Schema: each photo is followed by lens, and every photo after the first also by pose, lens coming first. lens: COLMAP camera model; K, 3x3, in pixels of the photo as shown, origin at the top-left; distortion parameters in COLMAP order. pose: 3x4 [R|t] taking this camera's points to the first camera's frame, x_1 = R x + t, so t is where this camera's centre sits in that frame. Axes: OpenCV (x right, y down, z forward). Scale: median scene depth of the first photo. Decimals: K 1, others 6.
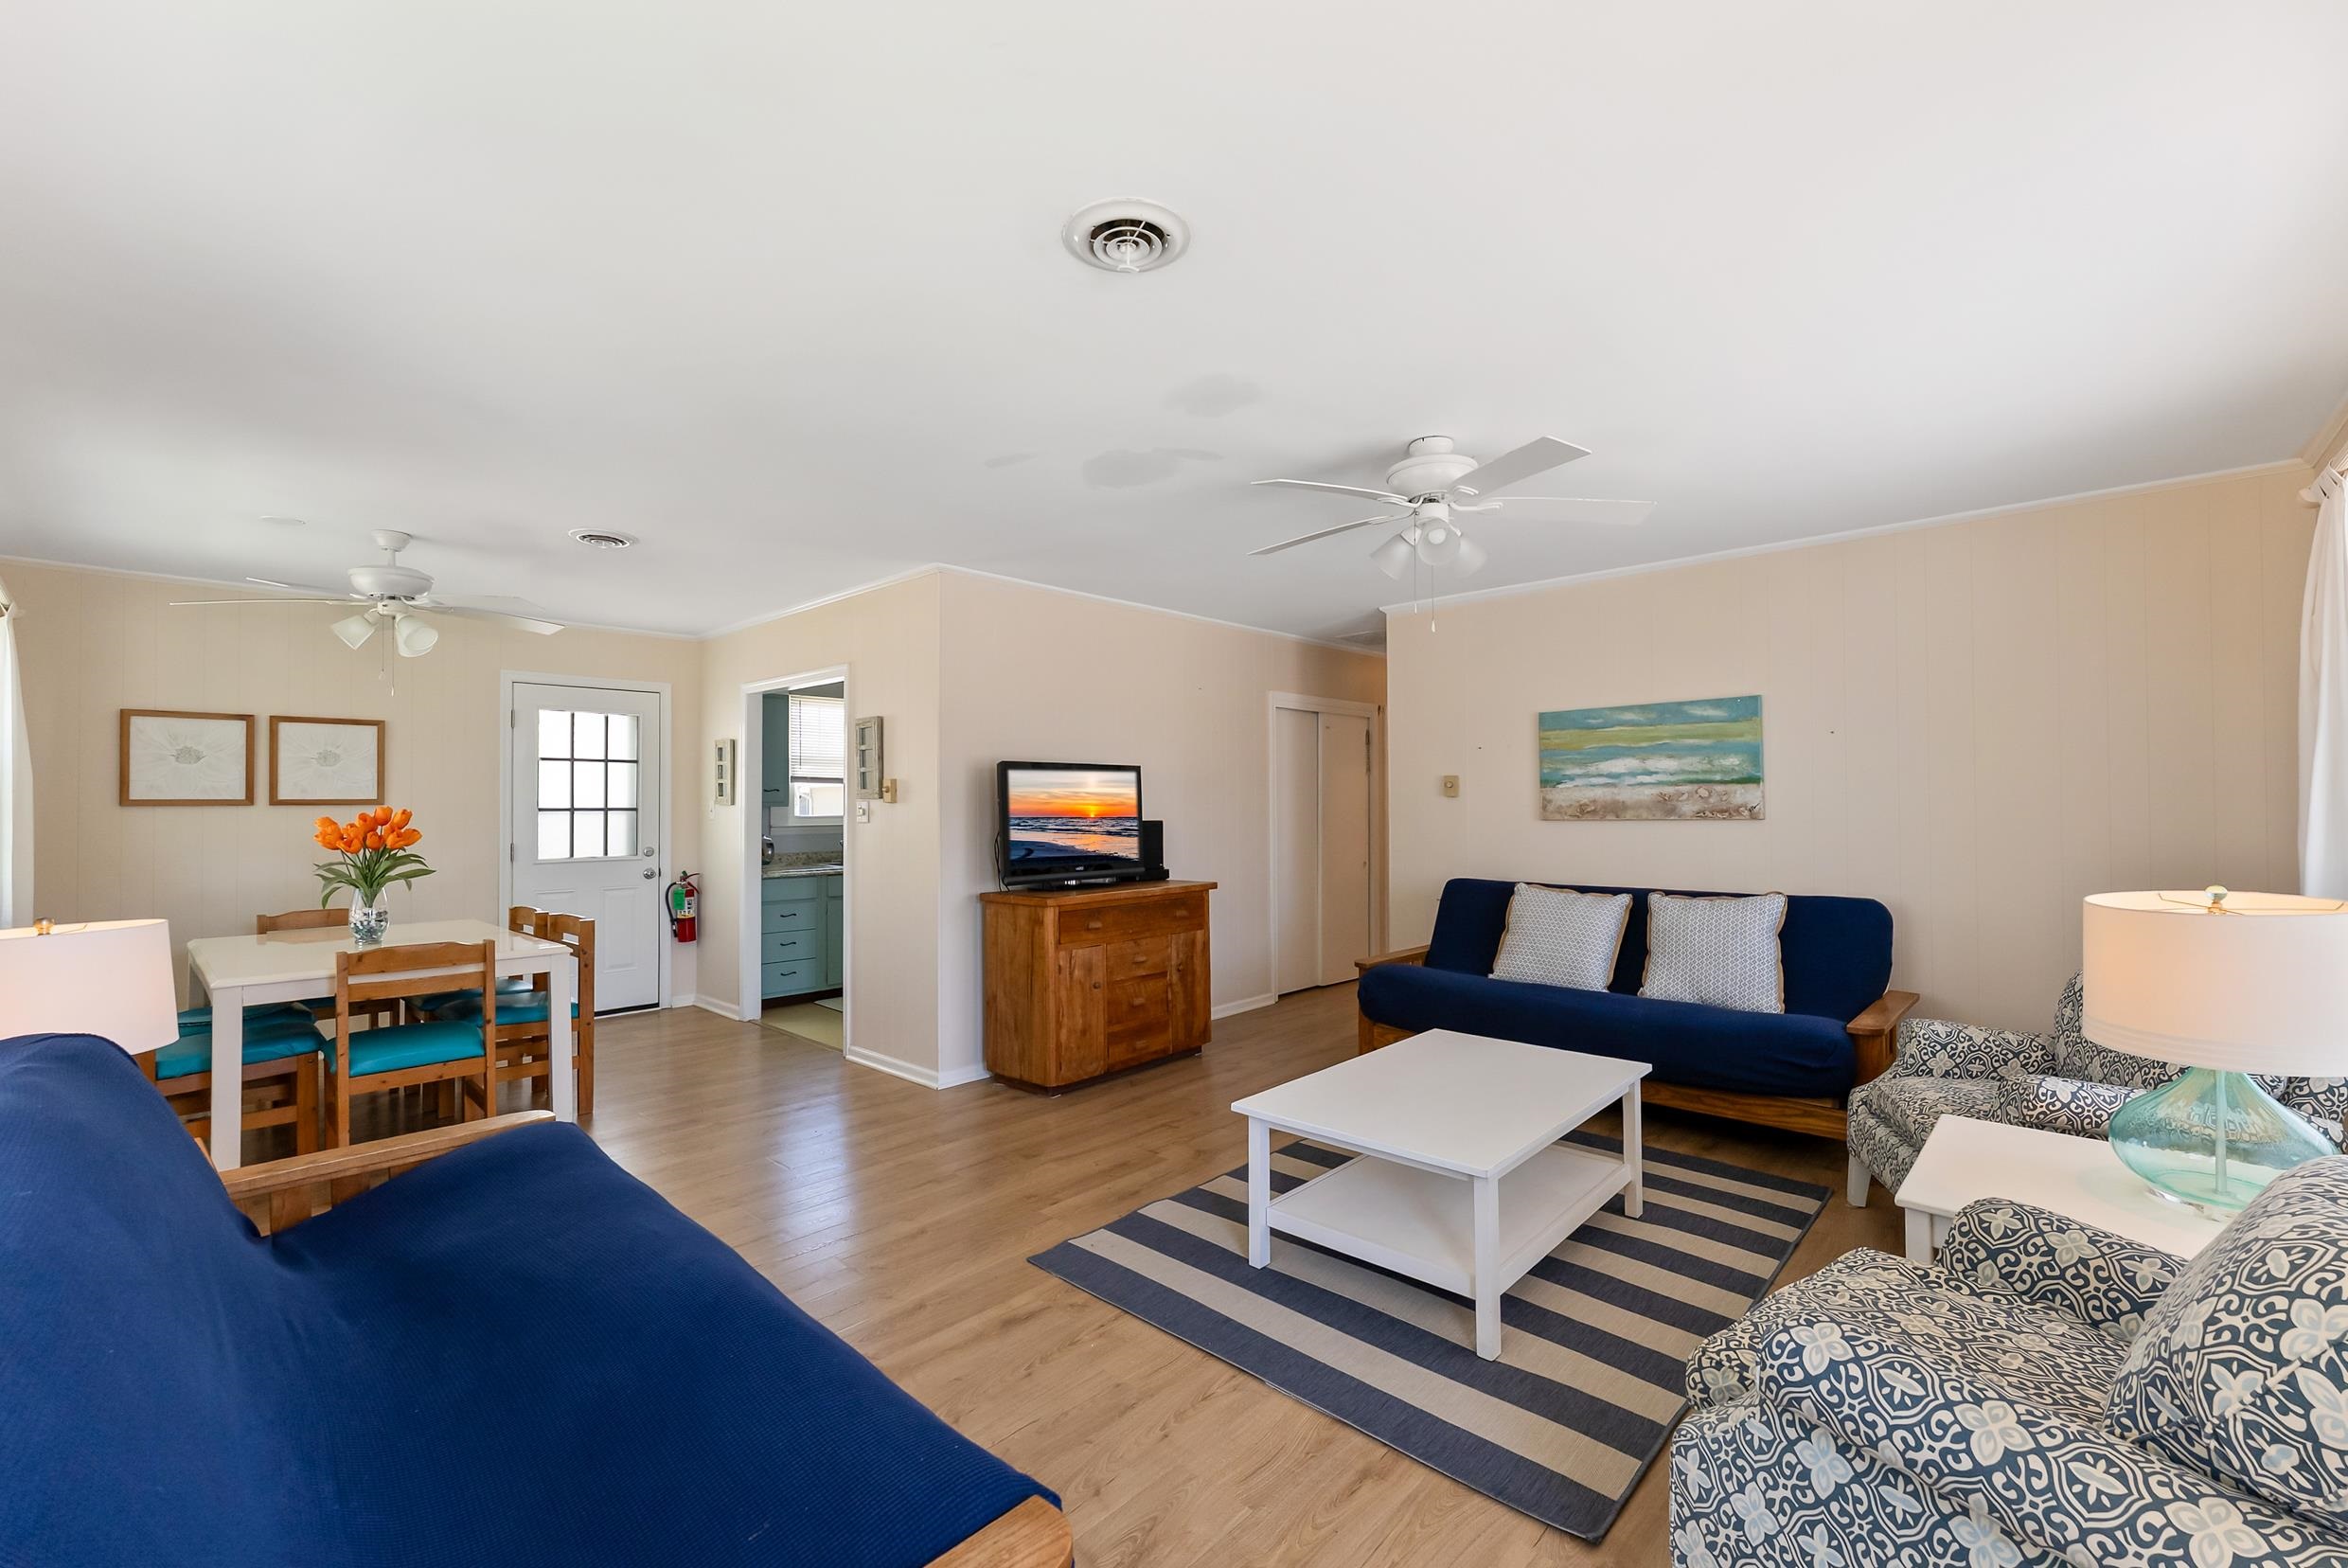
lens RADIAL K [[963.3, 0, 1176.7], [0, 963.3, 807.3], [0, 0, 1]] dist [0.000508, -0.000050]
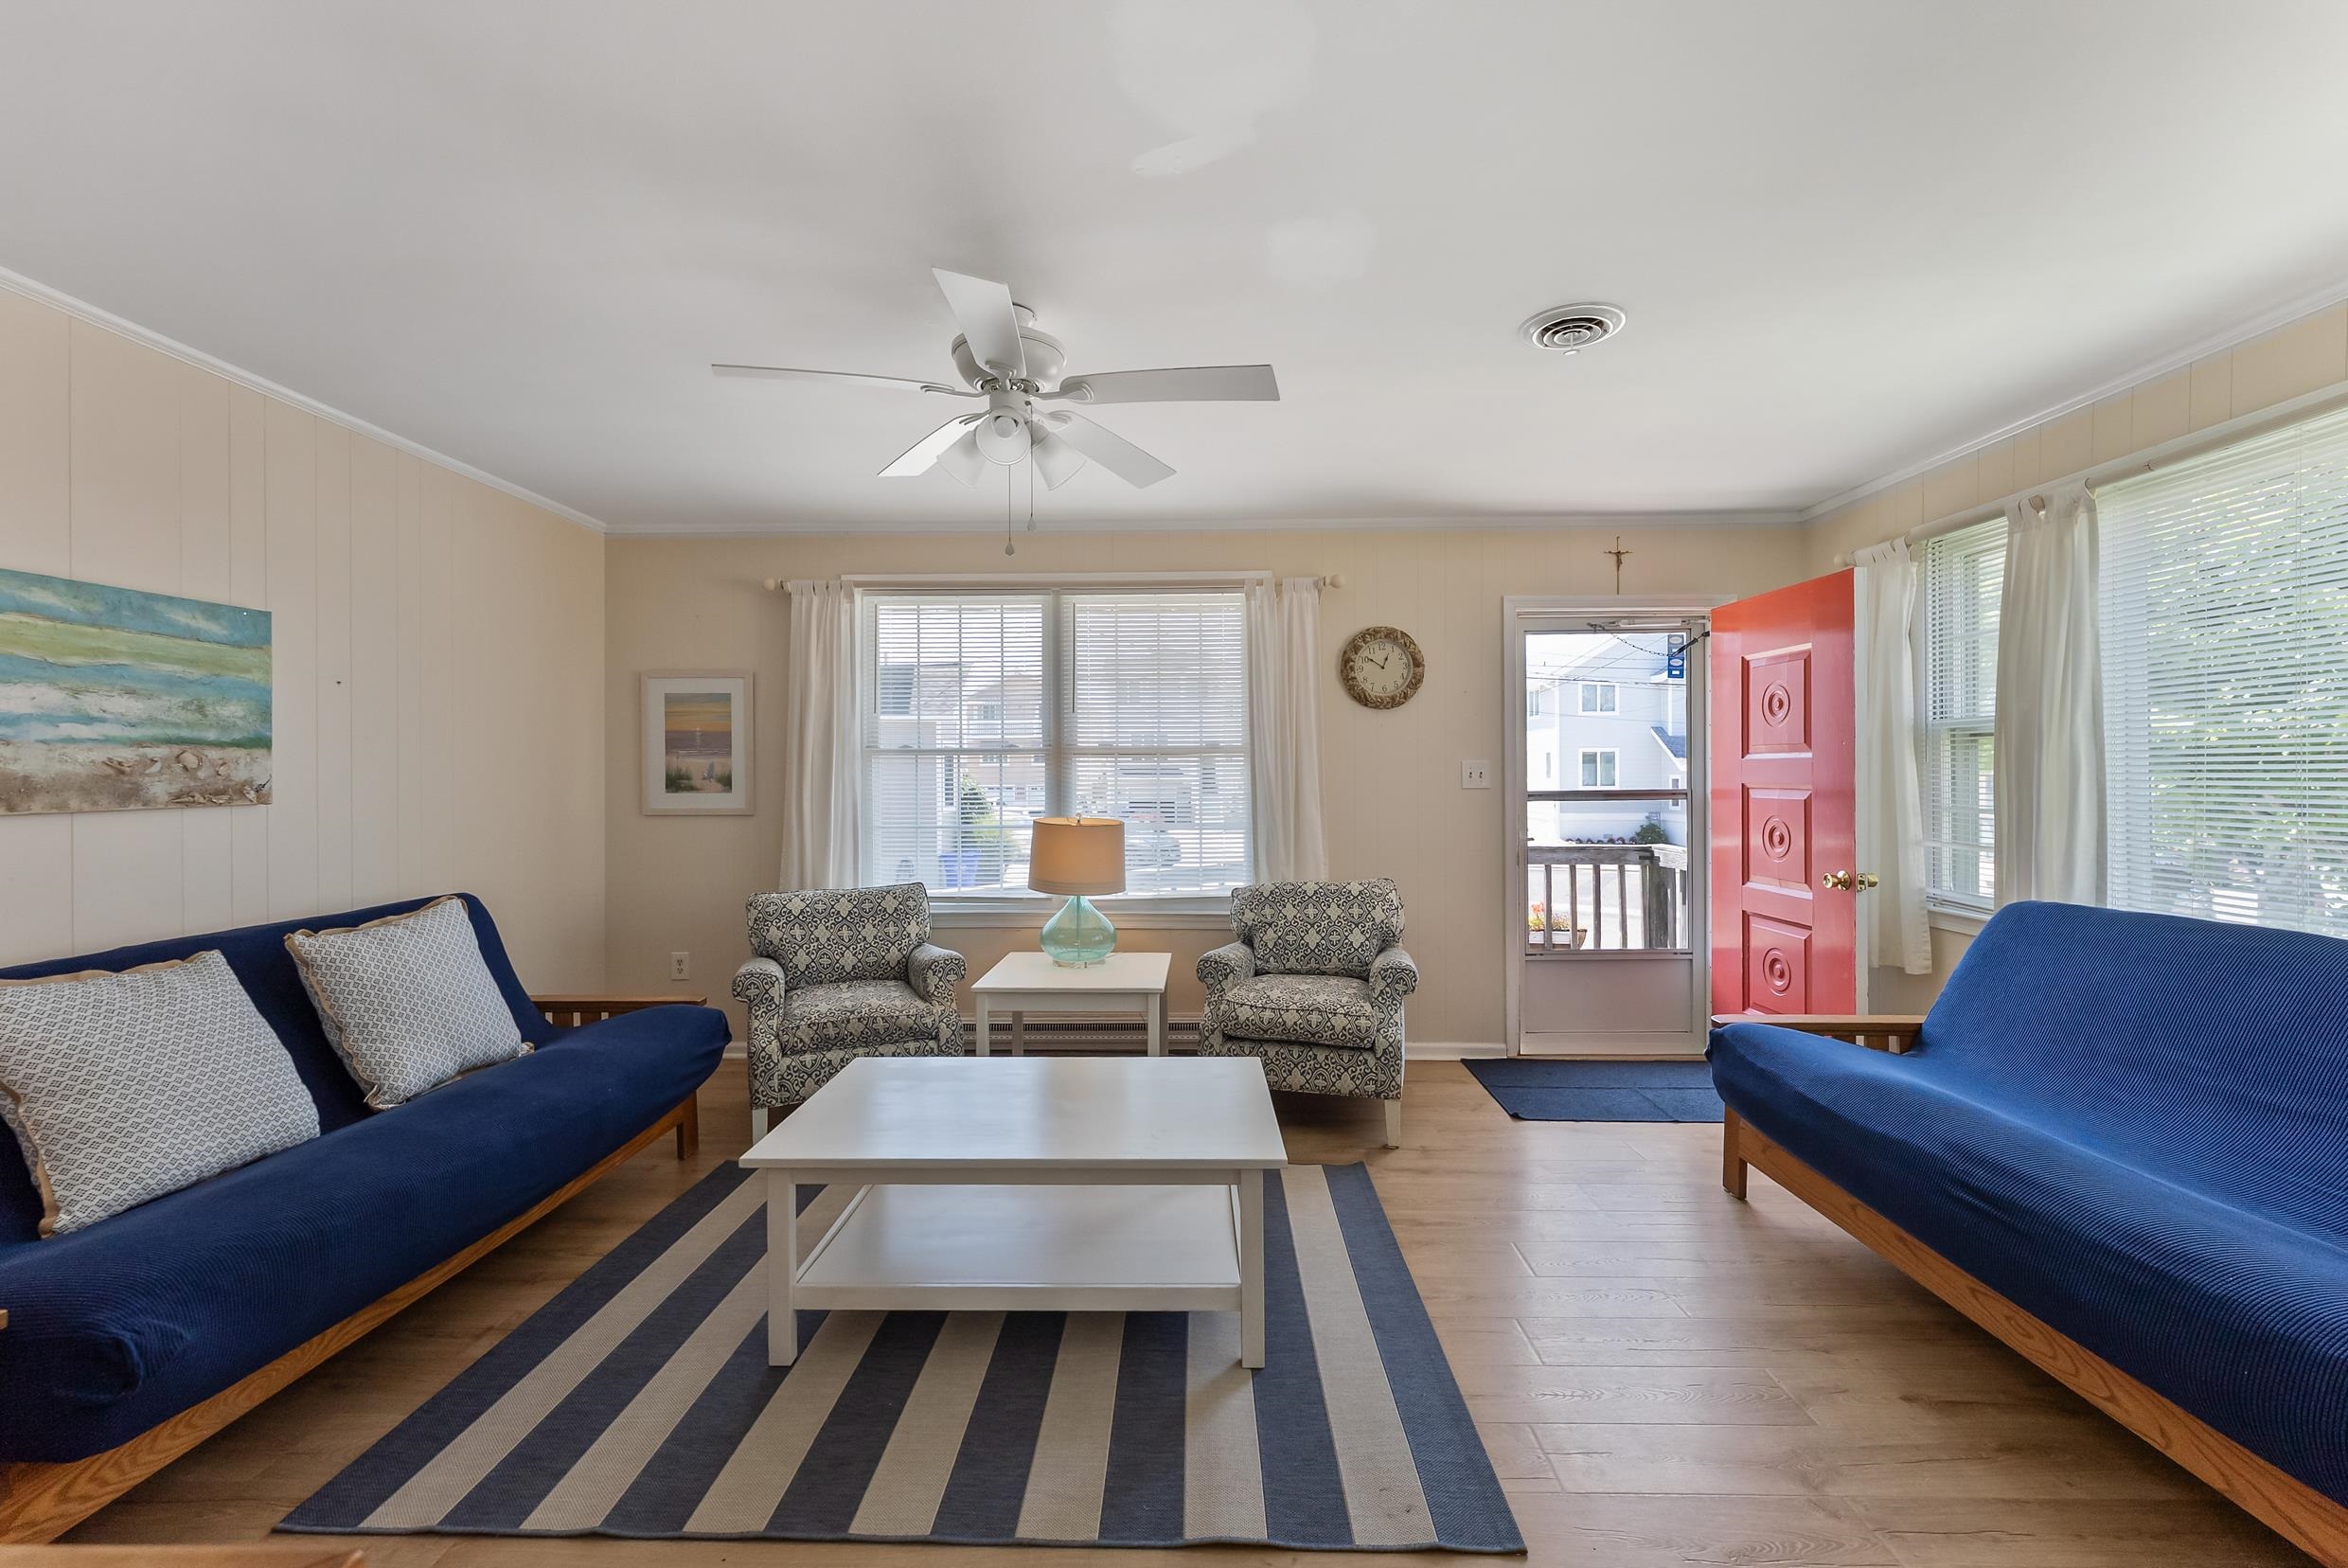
lens RADIAL K [[963.7, 0, 1178.2], [0, 963.7, 777.2], [0, 0, 1]] dist [0.002282, -0.000144]
pose [[-0.668874, 0.000097, 0.743376, -0.278032], [0.001676, 0.999998, 0.001378, -0.005067], [-0.743374, 0.002167, -0.668872, 0.944032]]
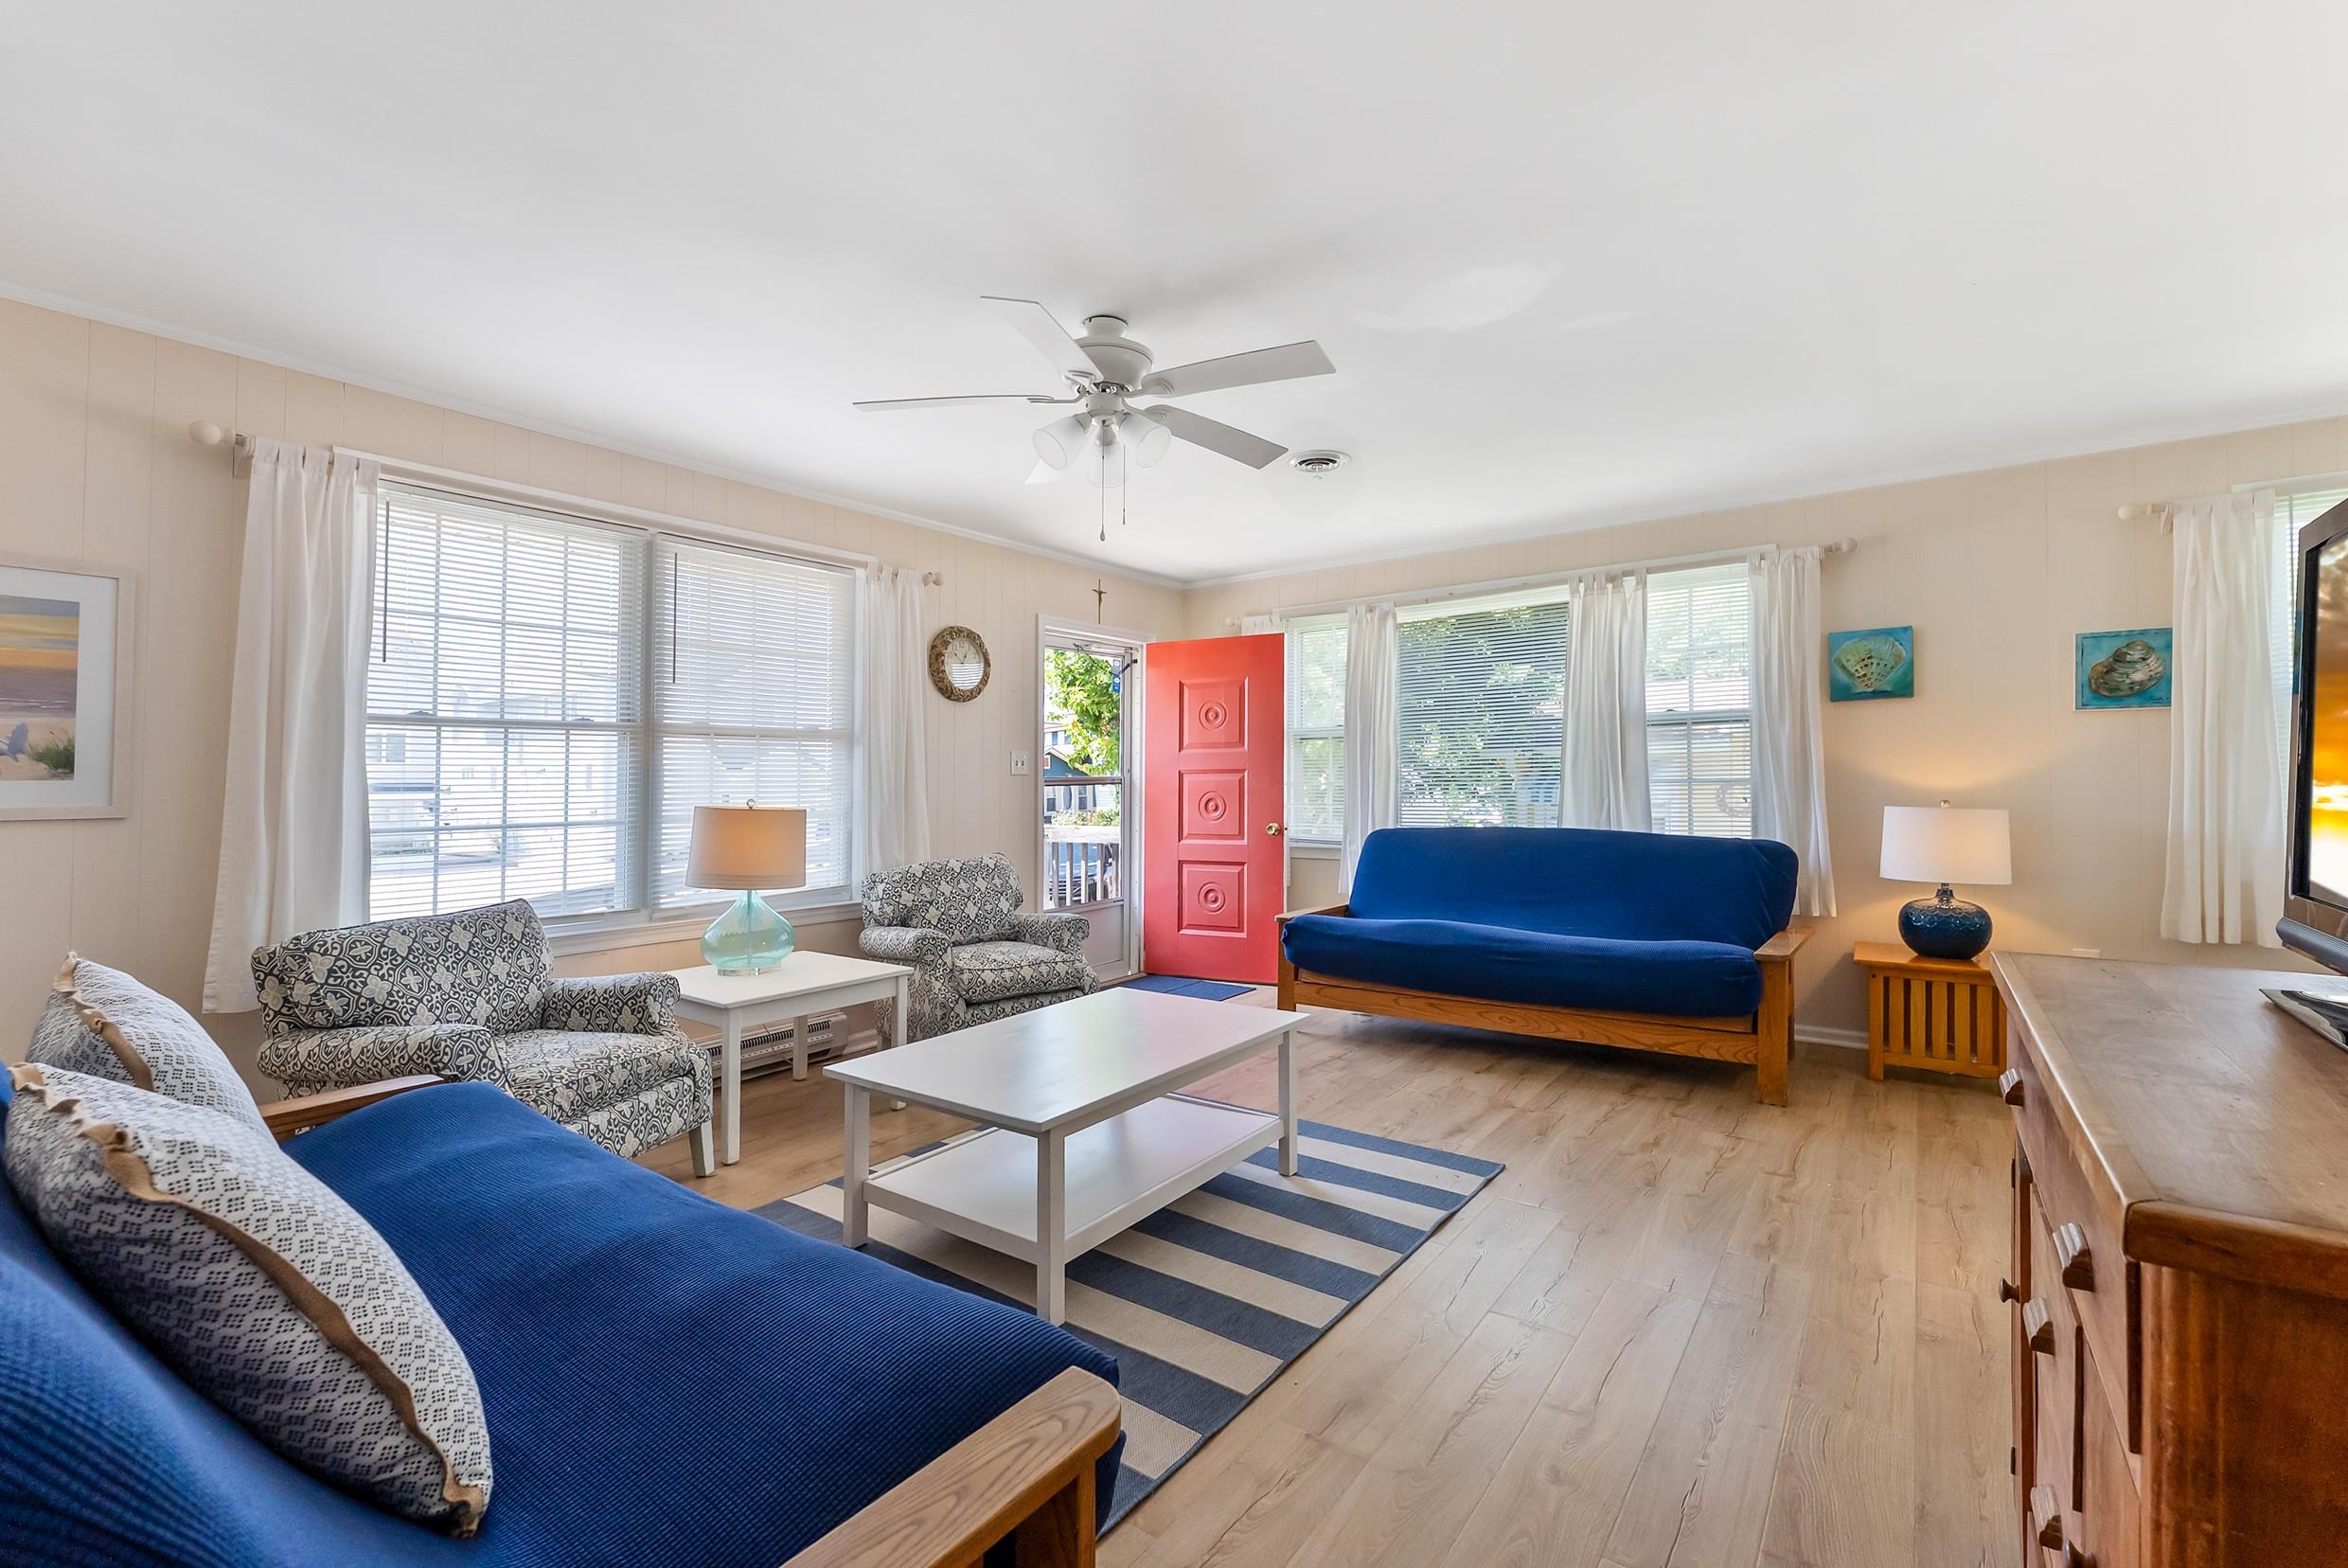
lens RADIAL K [[996.1, 0, 1178.7], [0, 996.1, 766.6], [0, 0, 1]] dist [0.000087, 0.000036]
pose [[-0.994300, 0.014344, -0.105649, 0.196936], [0.016626, 0.999646, -0.020754, 0.026854], [0.105314, -0.022392, -0.994187, 1.262665]]
